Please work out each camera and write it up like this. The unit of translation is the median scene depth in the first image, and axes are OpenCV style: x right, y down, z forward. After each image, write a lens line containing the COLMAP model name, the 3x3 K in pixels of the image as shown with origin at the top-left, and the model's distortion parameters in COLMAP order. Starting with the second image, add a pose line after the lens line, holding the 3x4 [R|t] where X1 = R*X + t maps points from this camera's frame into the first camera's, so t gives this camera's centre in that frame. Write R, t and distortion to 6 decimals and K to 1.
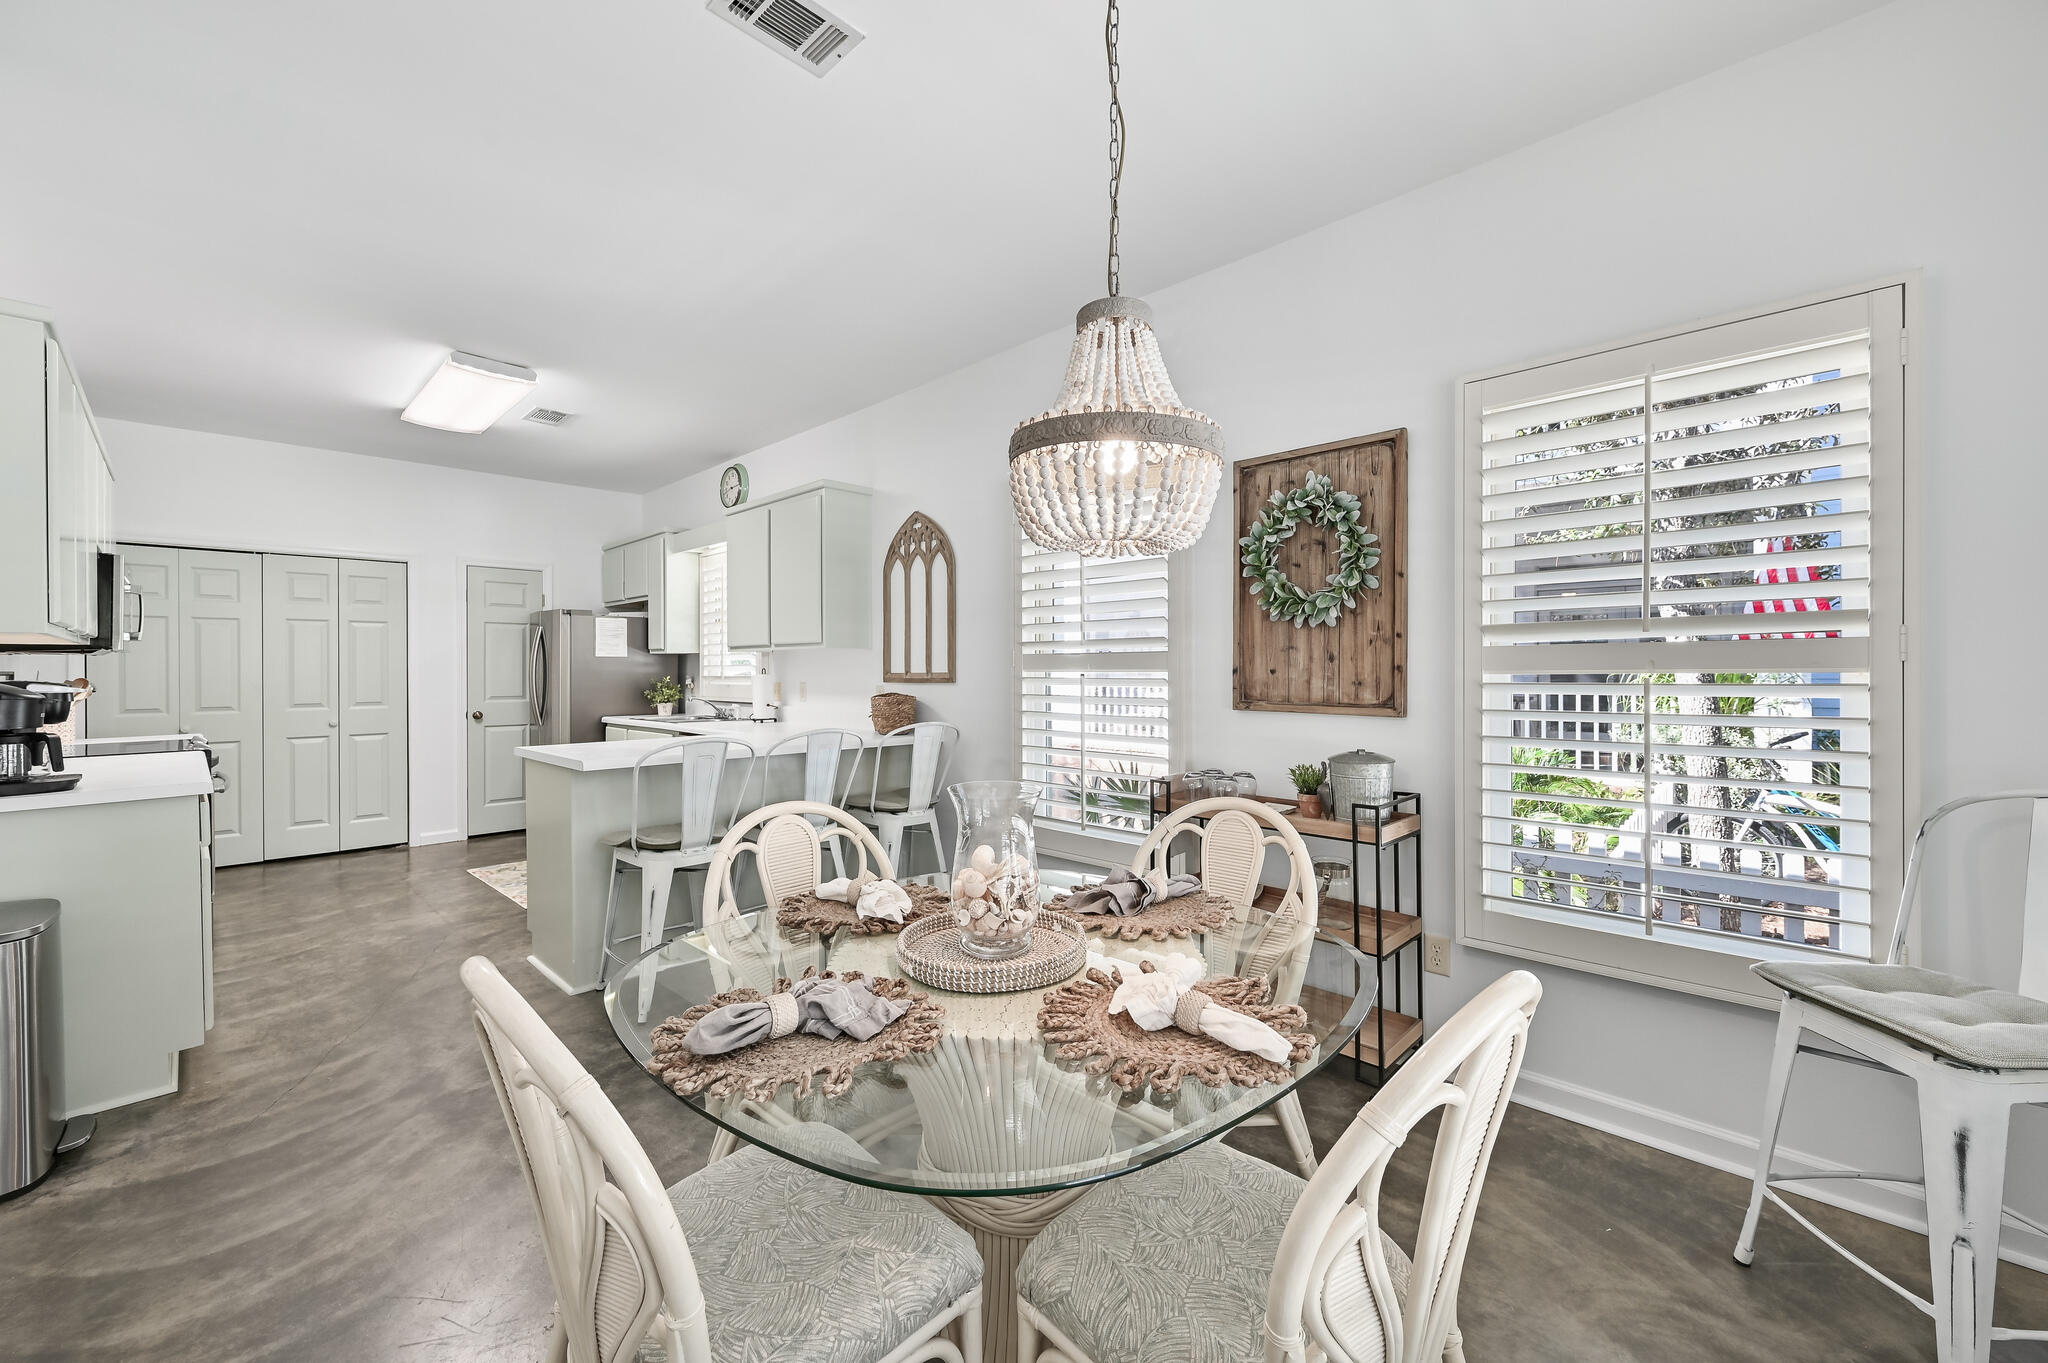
lens RADIAL K [[830.9, 0, 1026.0], [0, 830.9, 670.6], [0, 0, 1]] dist [-0.000551, -0.000036]
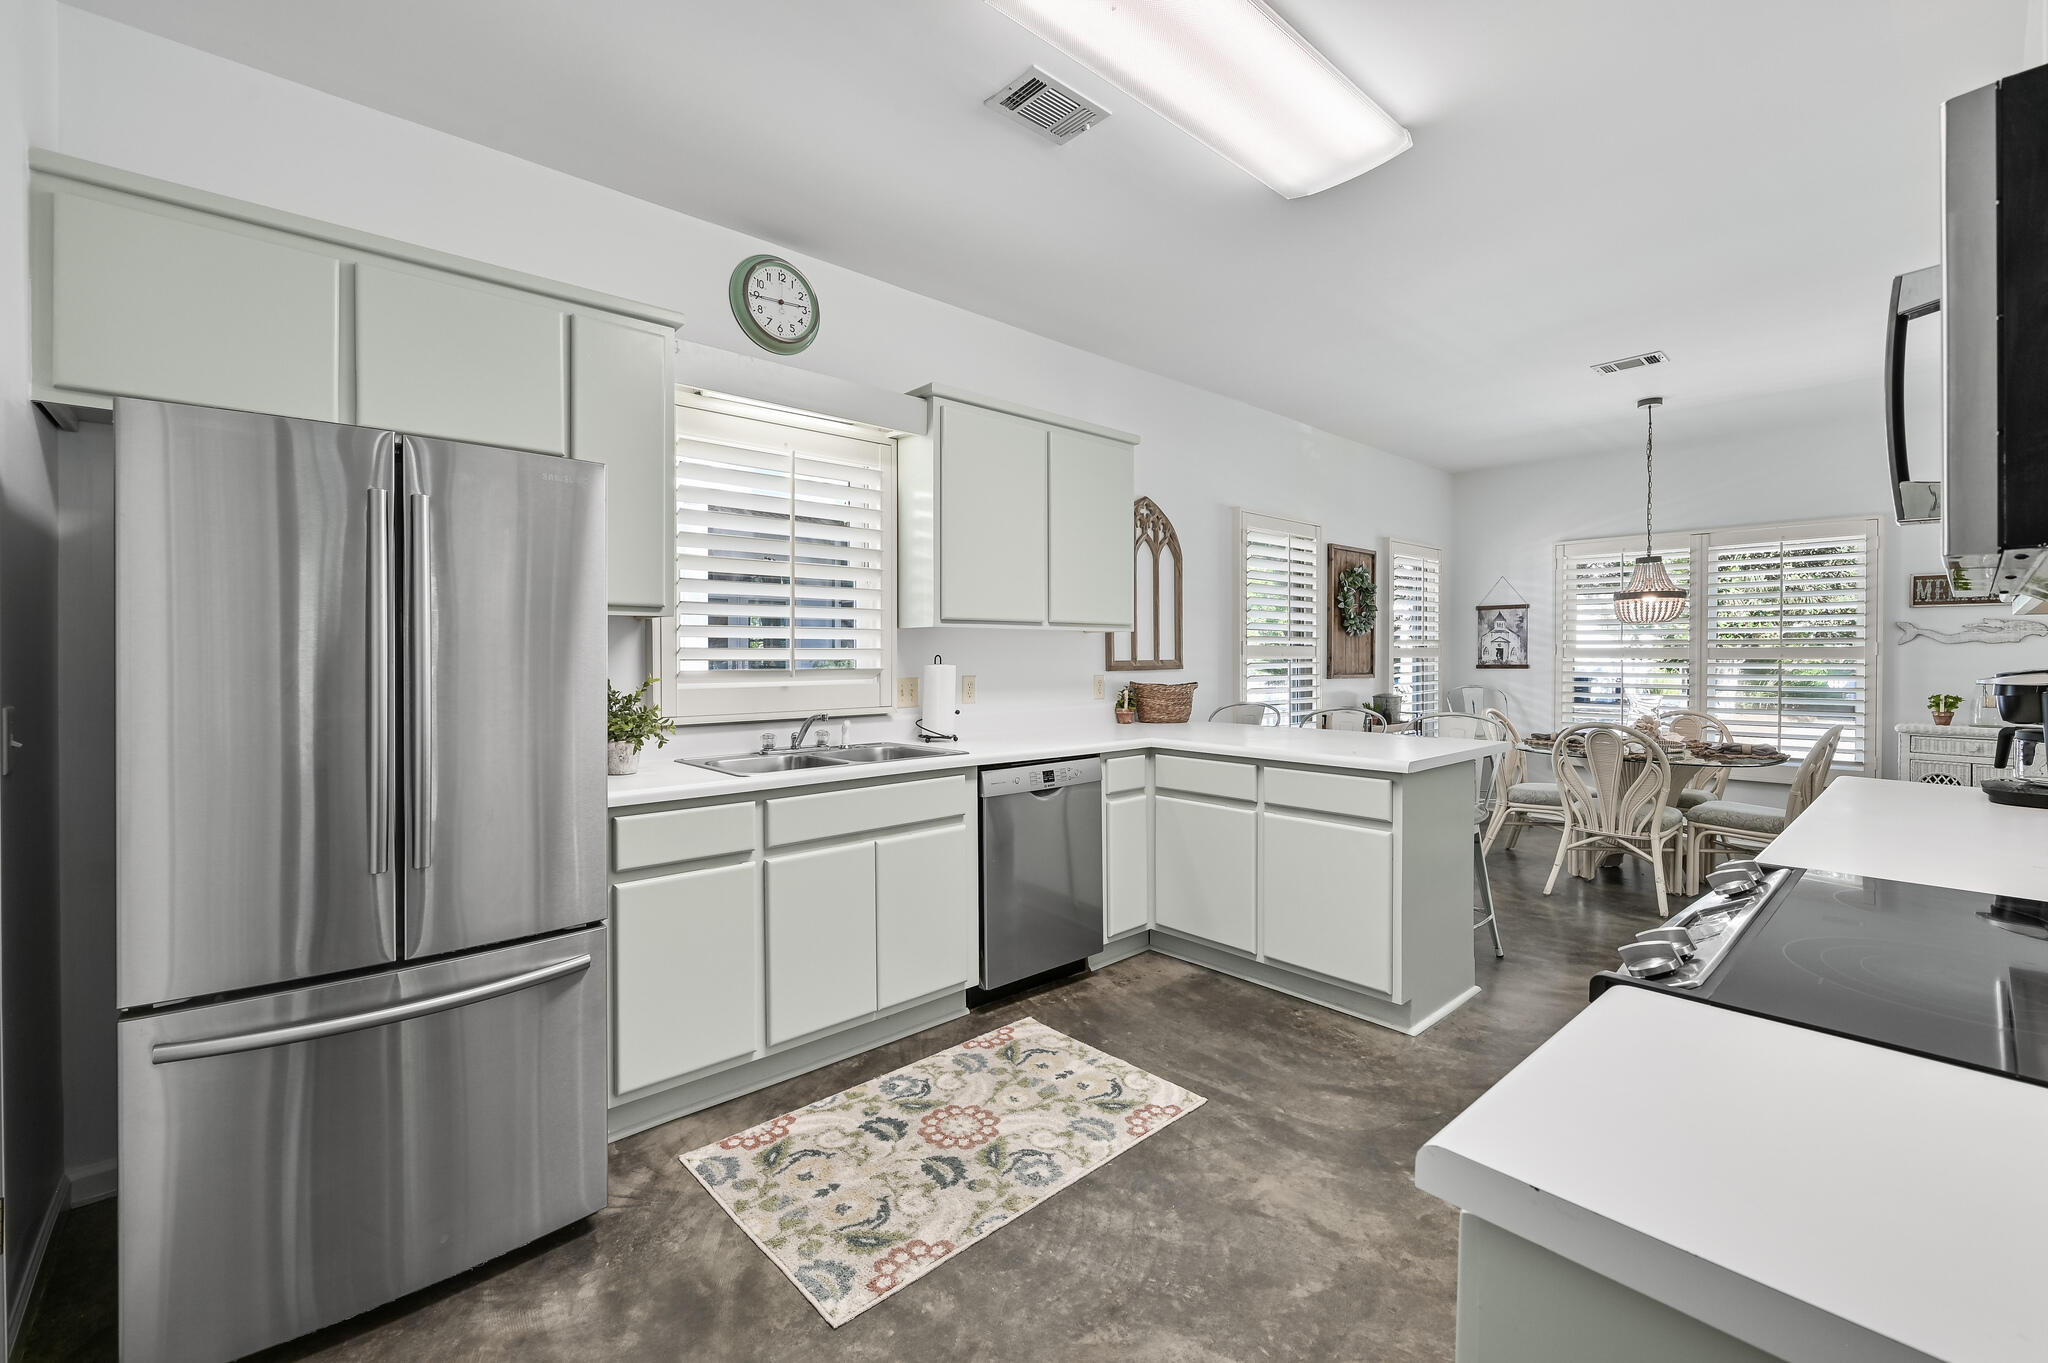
lens RADIAL K [[830.9, 0, 1025.9], [0, 830.9, 670.3], [0, 0, 1]] dist [-0.000551, -0.000036]
pose [[0.091281, -0.017034, 0.995679, -1.162071], [0.003227, 0.999854, 0.016810, -0.002411], [-0.995820, 0.001678, 0.091323, 1.079909]]
